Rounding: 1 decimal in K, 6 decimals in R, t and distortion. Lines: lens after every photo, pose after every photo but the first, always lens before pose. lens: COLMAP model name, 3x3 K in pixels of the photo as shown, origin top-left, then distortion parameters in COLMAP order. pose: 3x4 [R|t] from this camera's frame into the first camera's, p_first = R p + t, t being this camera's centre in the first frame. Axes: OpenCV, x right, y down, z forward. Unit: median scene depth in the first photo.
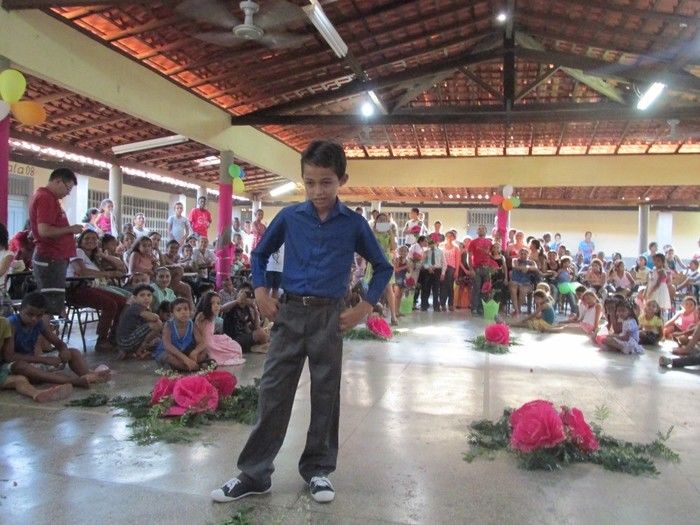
lens RADIAL K [[581.3, 0, 351.5], [0, 581.3, 259.6], [0, 0, 1]] dist [-0.030313, 0.004401]
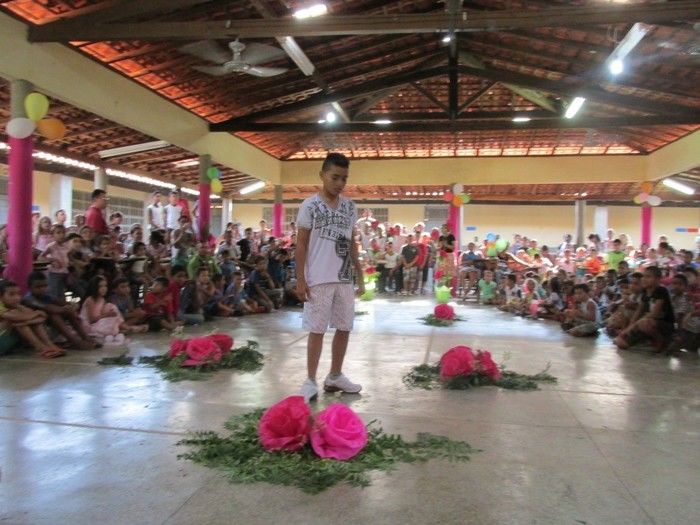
lens RADIAL K [[581.3, 0, 349.6], [0, 581.3, 259.3], [0, 0, 1]] dist [-0.030313, 0.004401]
pose [[0.998179, -0.012353, 0.059049, -0.006528], [0.011944, 0.999902, 0.007280, 0.008404], [-0.059133, -0.006561, 0.998229, -0.128527]]
